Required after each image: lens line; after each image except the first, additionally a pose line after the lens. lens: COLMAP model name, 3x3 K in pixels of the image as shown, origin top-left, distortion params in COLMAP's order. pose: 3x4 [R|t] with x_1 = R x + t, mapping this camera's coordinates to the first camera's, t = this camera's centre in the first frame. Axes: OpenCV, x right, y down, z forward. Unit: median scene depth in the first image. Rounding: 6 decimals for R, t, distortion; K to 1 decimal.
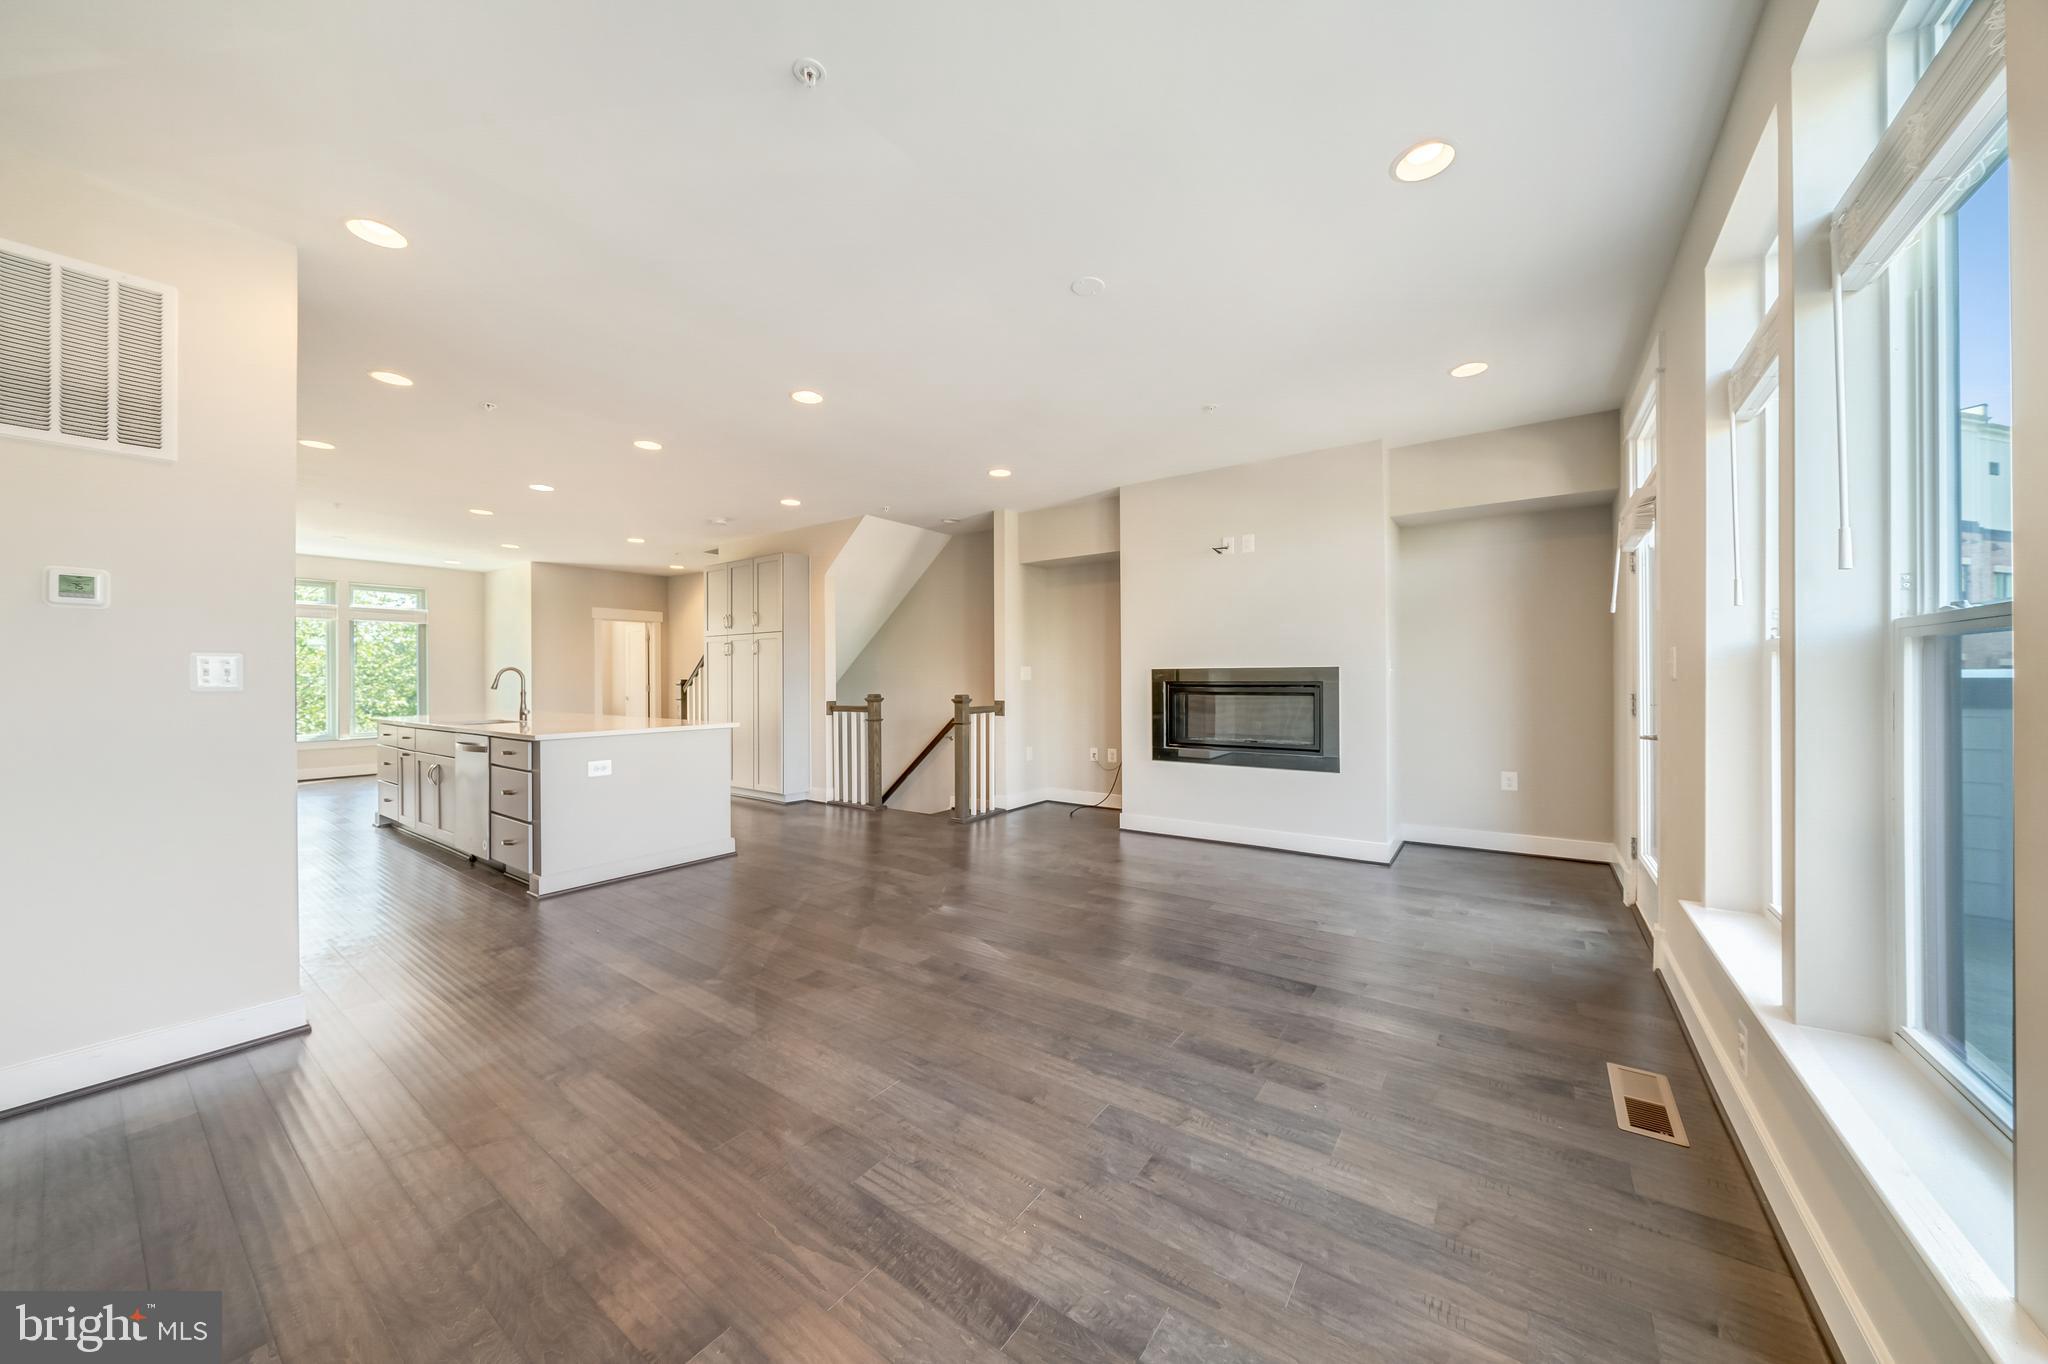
lens RADIAL K [[701.1, 0, 1024.0], [0, 701.1, 682.0], [0, 0, 1]] dist [0.000910, 0.000017]
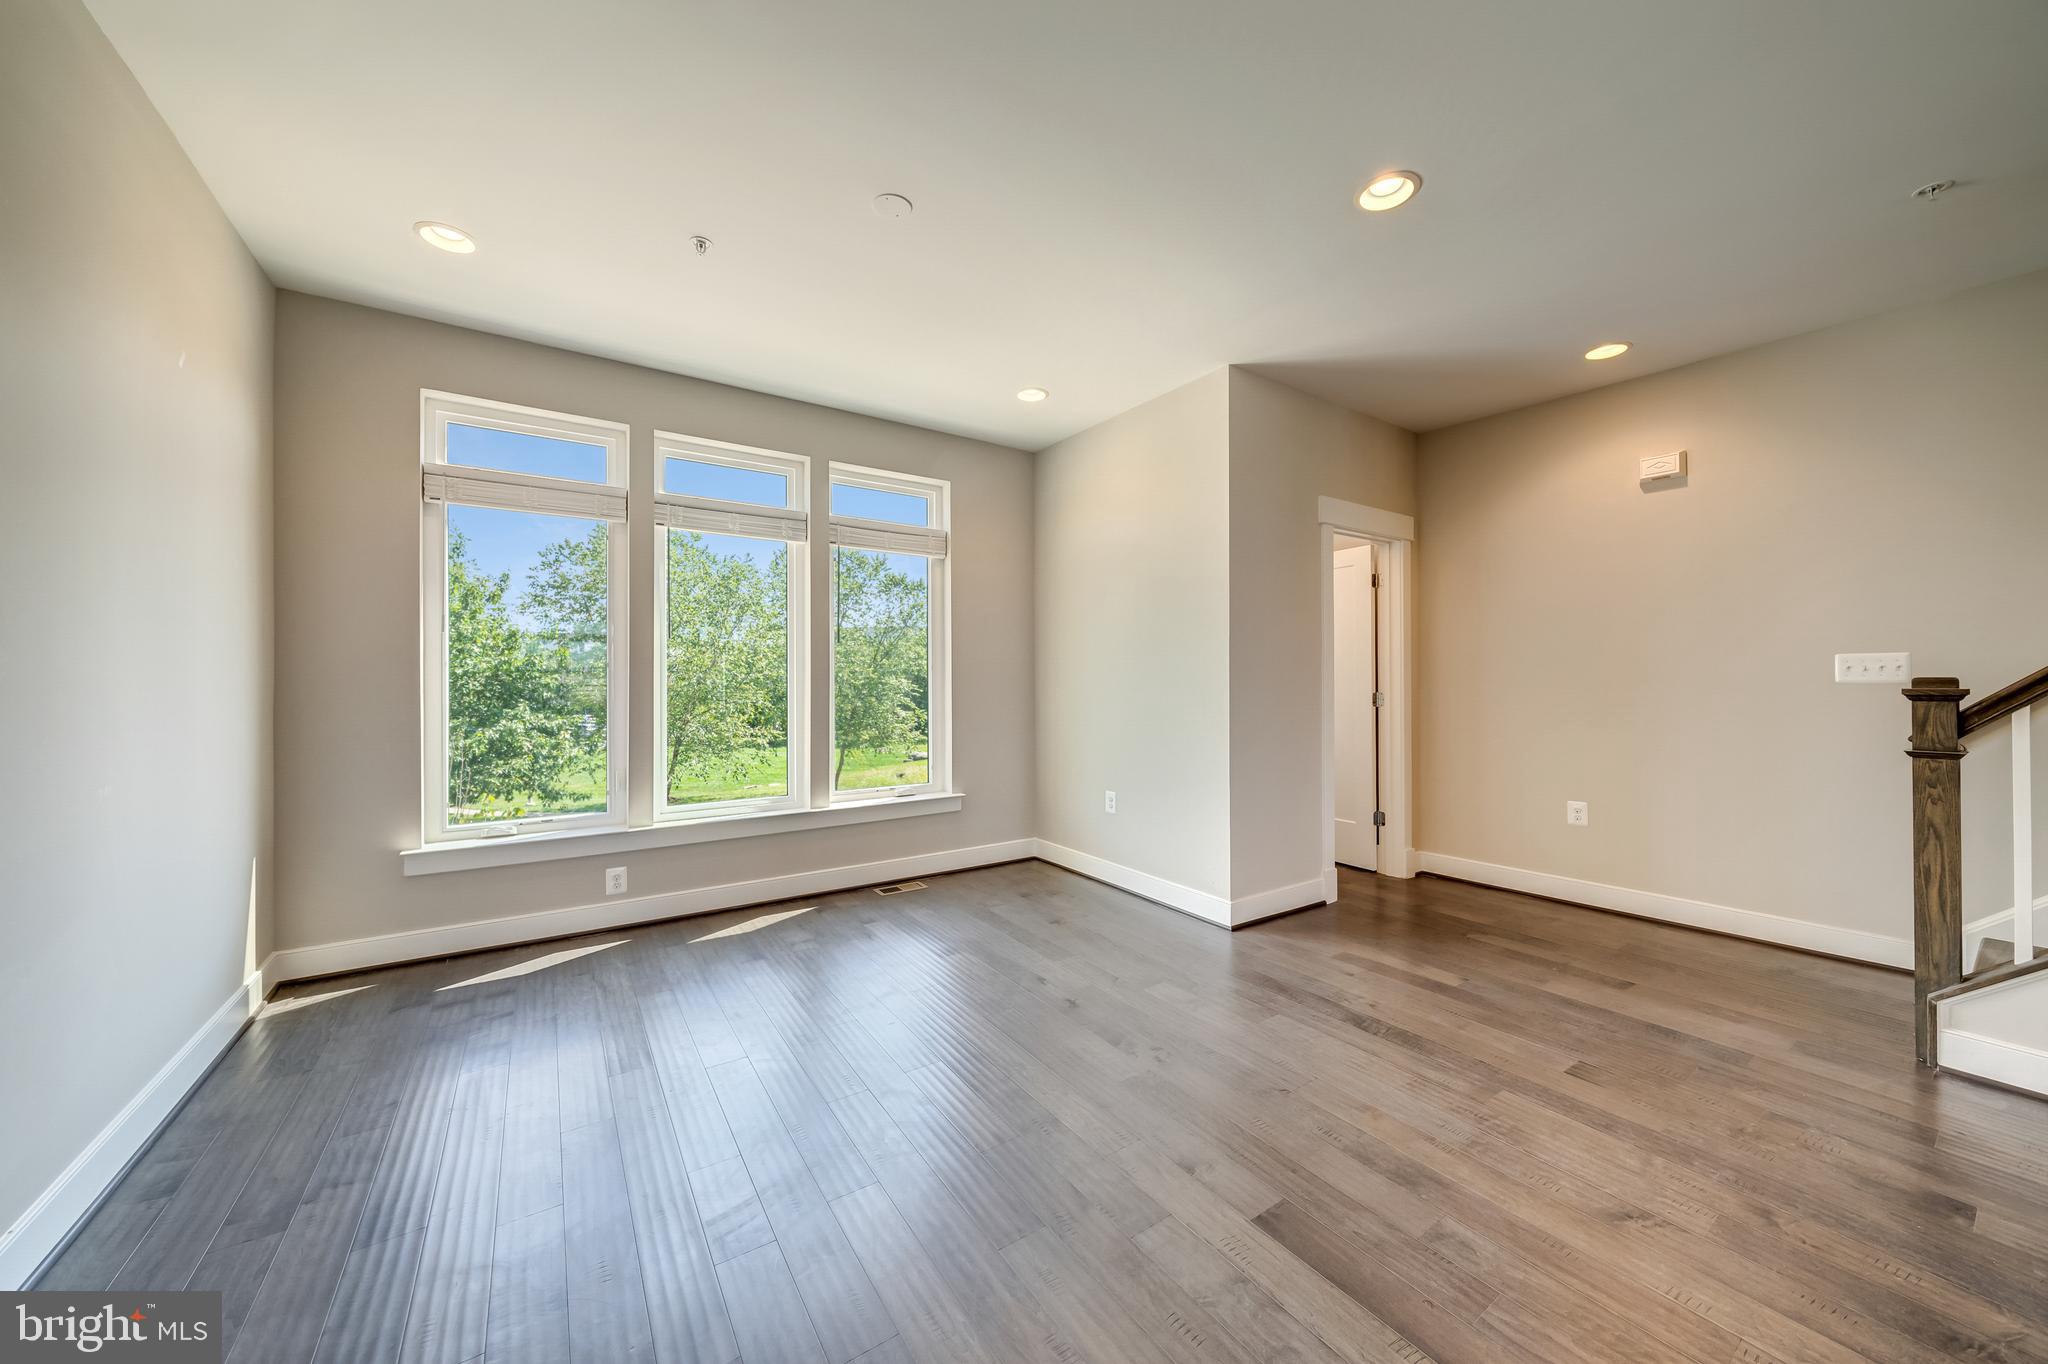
lens RADIAL K [[717.2, 0, 1024.7], [0, 717.2, 677.8], [0, 0, 1]] dist [-0.001217, -0.000117]
pose [[0.938321, 0.001747, -0.345762, -0.883773], [-0.004543, 0.999963, -0.007277, -0.000393], [0.345736, 0.008399, 0.938294, 0.791222]]
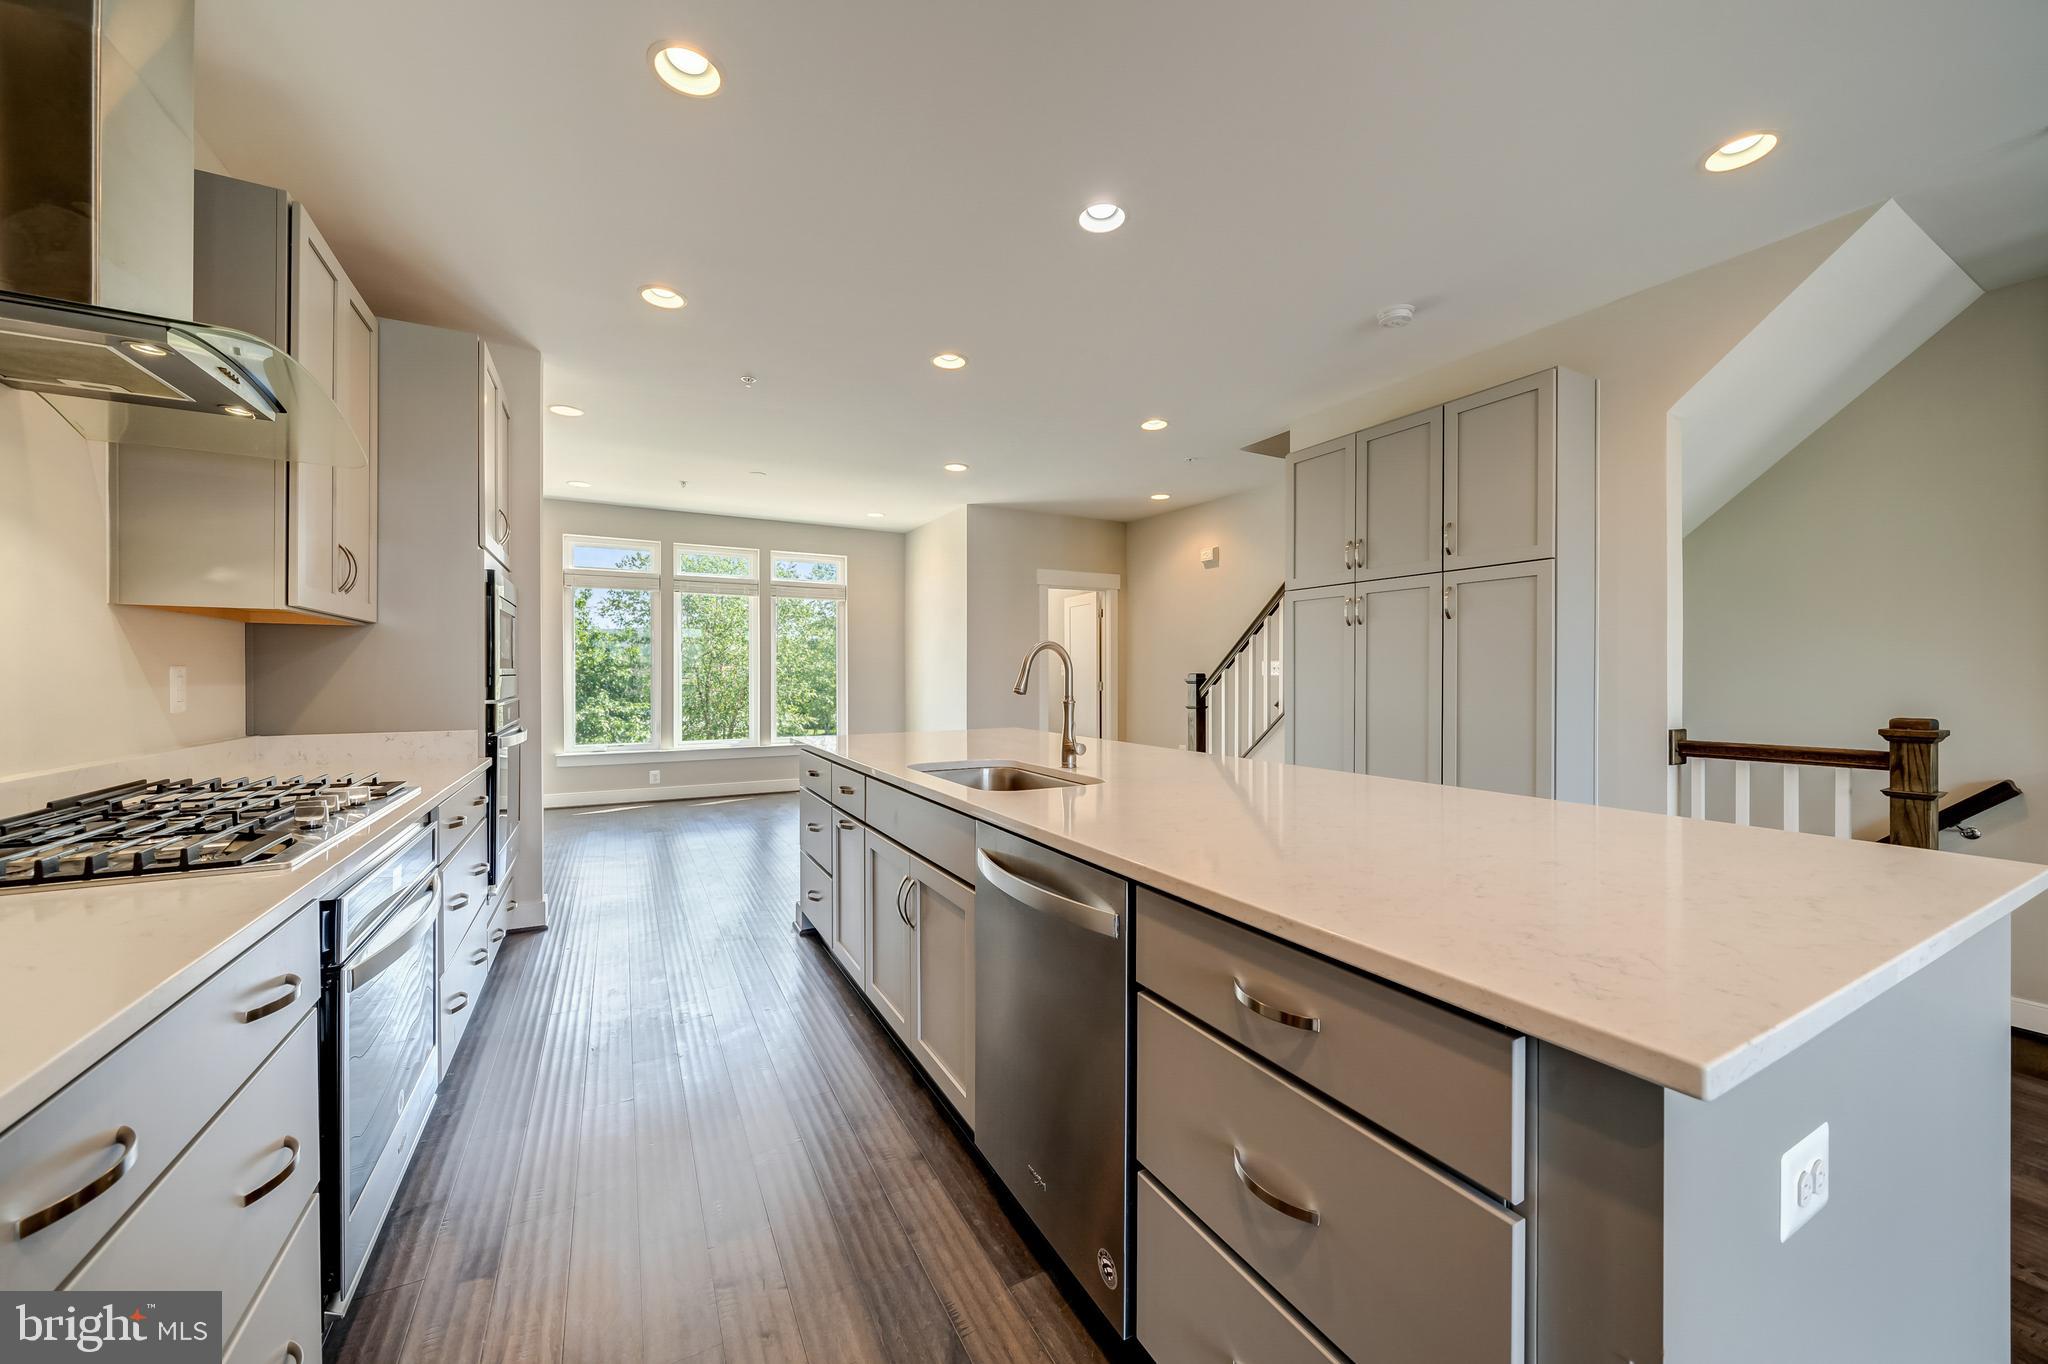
lens RADIAL K [[749.0, 0, 1022.9], [0, 749.0, 675.0], [0, 0, 1]] dist [0.001387, 0.000087]
pose [[0.900360, 0.005577, -0.435109, -0.429245], [-0.007267, 0.999971, -0.002220, -0.000241], [0.435084, 0.005161, 0.900375, 0.462640]]
